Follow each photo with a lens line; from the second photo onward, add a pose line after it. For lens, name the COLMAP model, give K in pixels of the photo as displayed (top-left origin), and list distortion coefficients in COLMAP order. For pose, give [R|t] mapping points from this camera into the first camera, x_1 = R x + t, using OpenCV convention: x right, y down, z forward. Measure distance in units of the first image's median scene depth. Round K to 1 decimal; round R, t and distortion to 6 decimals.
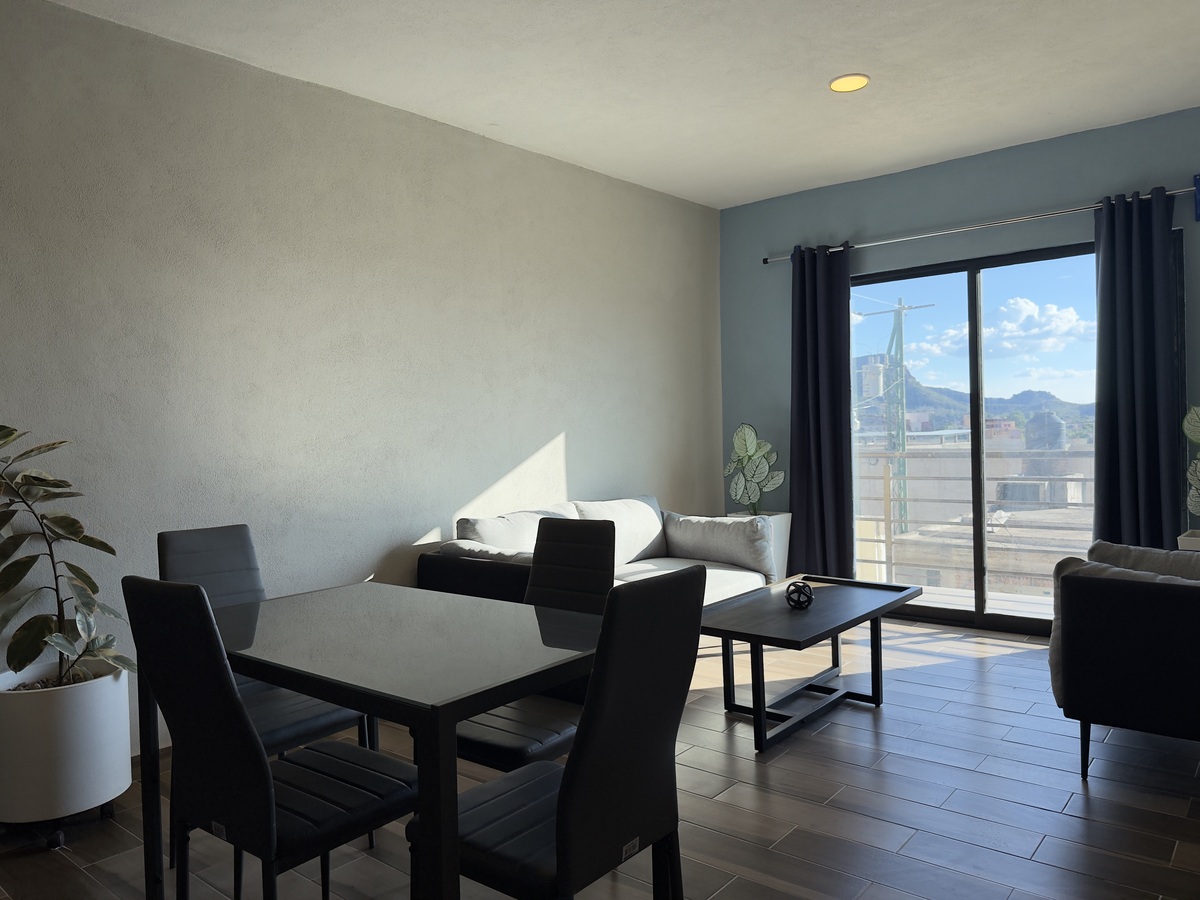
lens RADIAL K [[856.5, 0, 599.6], [0, 856.5, 447.9], [0, 0, 1]] dist [0.062301, -0.067349]
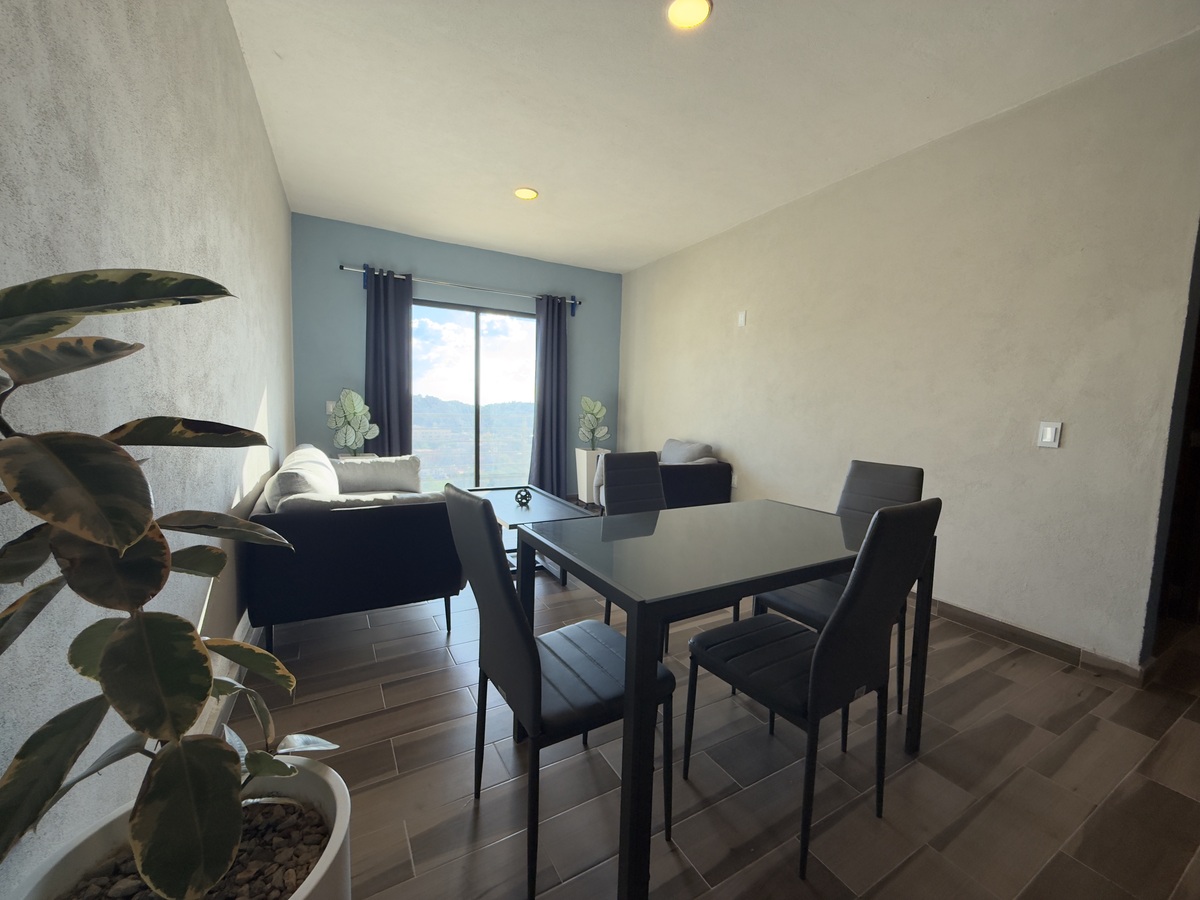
lens RADIAL K [[481.3, 0, 603.1], [0, 481.3, 448.9], [0, 0, 1]] dist [0.008535, 0.000986]
pose [[0.348389, -0.054102, 0.935788, -0.411065], [-0.014631, 0.997897, 0.063140, 0.012203], [-0.937236, -0.035689, 0.346865, 0.365061]]
